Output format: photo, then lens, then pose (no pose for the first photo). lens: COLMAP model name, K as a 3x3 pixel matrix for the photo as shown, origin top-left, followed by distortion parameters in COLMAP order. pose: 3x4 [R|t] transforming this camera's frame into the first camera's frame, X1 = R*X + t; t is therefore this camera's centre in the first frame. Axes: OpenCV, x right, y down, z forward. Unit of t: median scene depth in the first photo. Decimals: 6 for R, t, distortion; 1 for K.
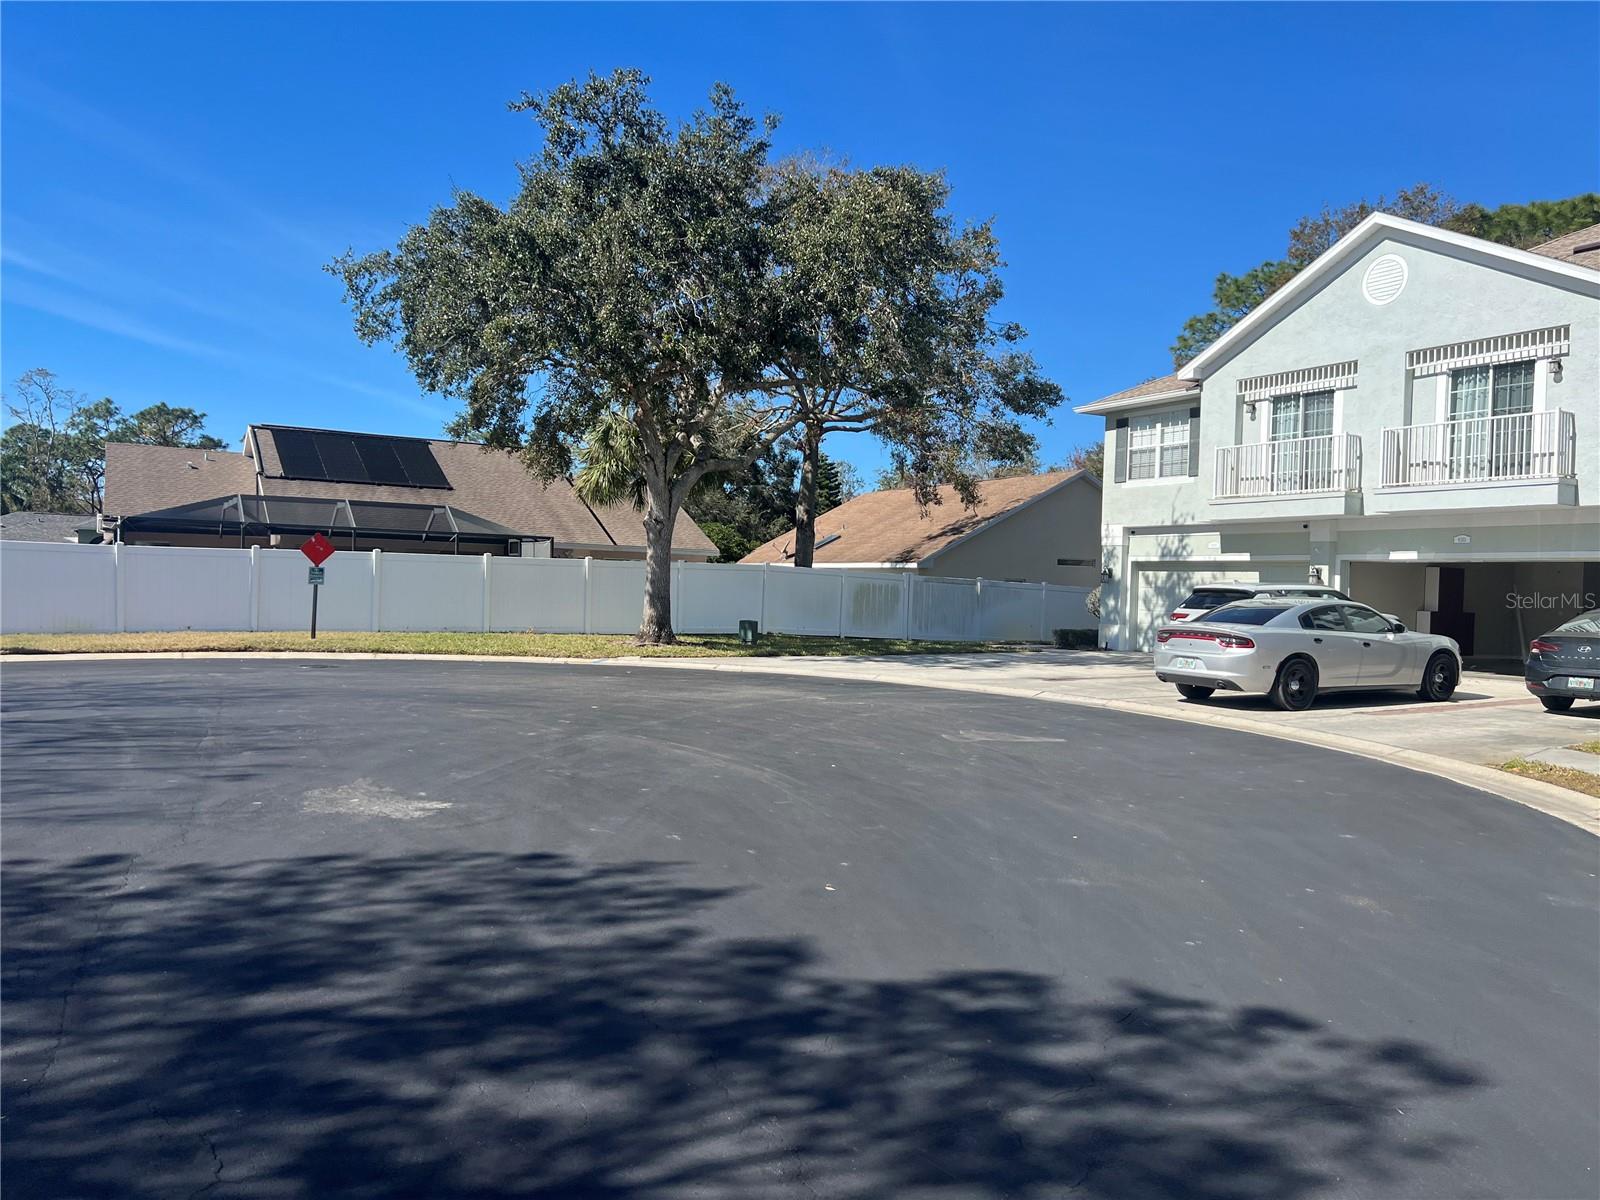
lens RADIAL K [[1193.0, 0, 791.8], [0, 1193.0, 593.2], [0, 0, 1]] dist [0.085893, -0.123340]
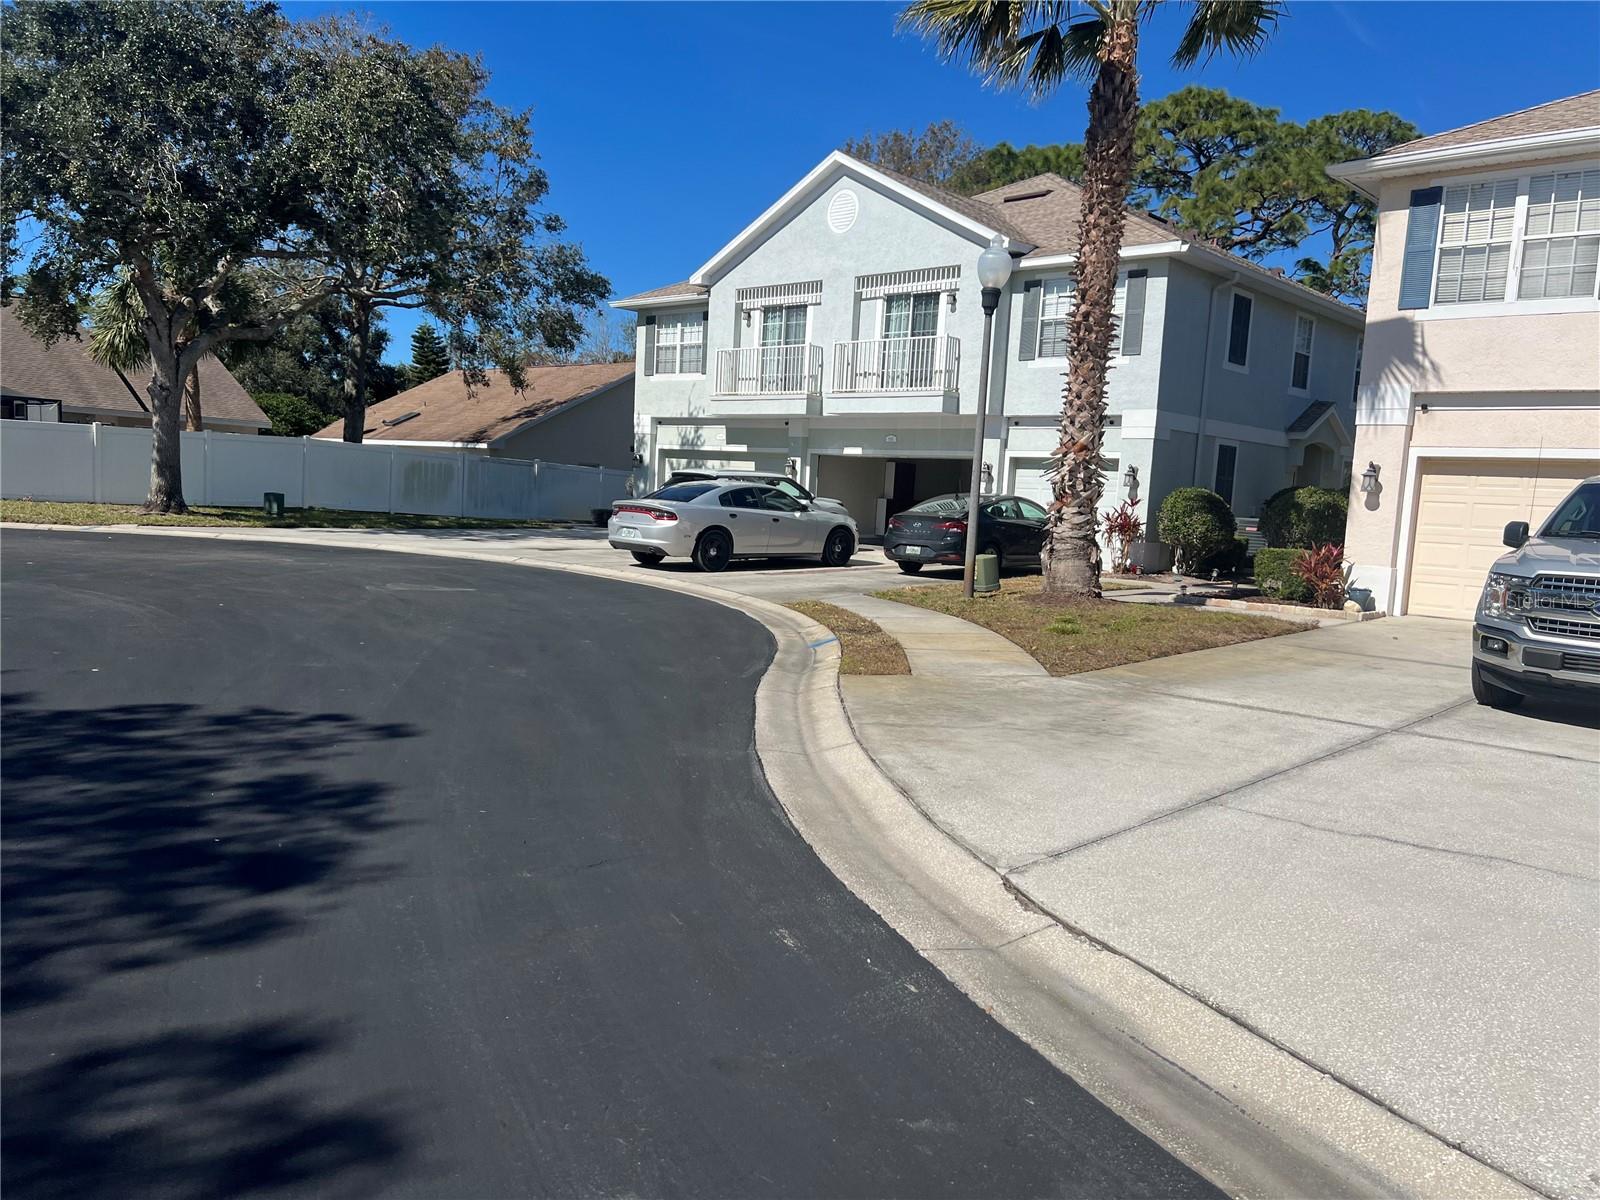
lens RADIAL K [[1195.9, 0, 815.5], [0, 1195.9, 611.6], [0, 0, 1]] dist [0.056762, -0.070677]
pose [[0.952113, -0.007838, 0.305645, 0.093319], [-0.025355, 0.994204, 0.104479, 0.004751], [-0.304693, -0.107225, 0.946396, -0.124037]]
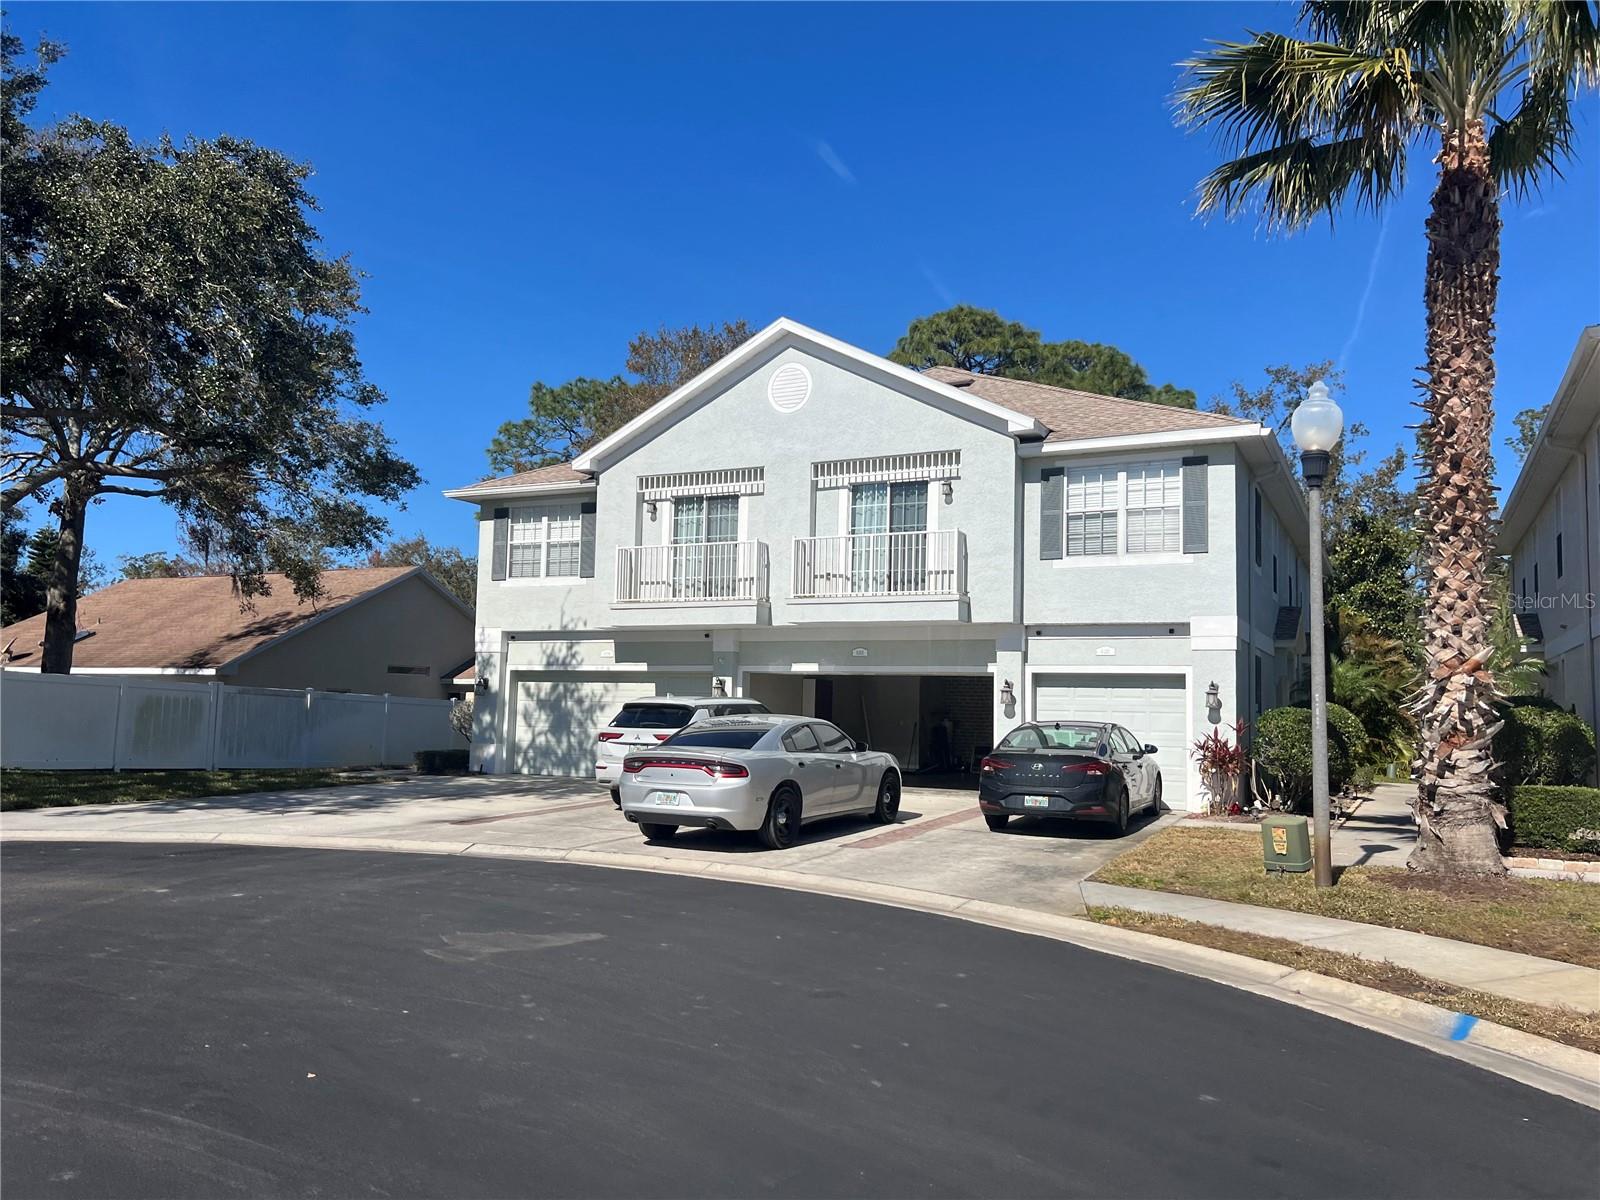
lens RADIAL K [[1196.7, 0, 797.7], [0, 1196.7, 610.7], [0, 0, 1]] dist [0.080905, -0.113772]
pose [[0.829532, 0.036821, 0.557244, -0.038272], [0.004318, 0.997371, -0.072332, -0.006493], [-0.558442, 0.062408, 0.827193, 0.176756]]
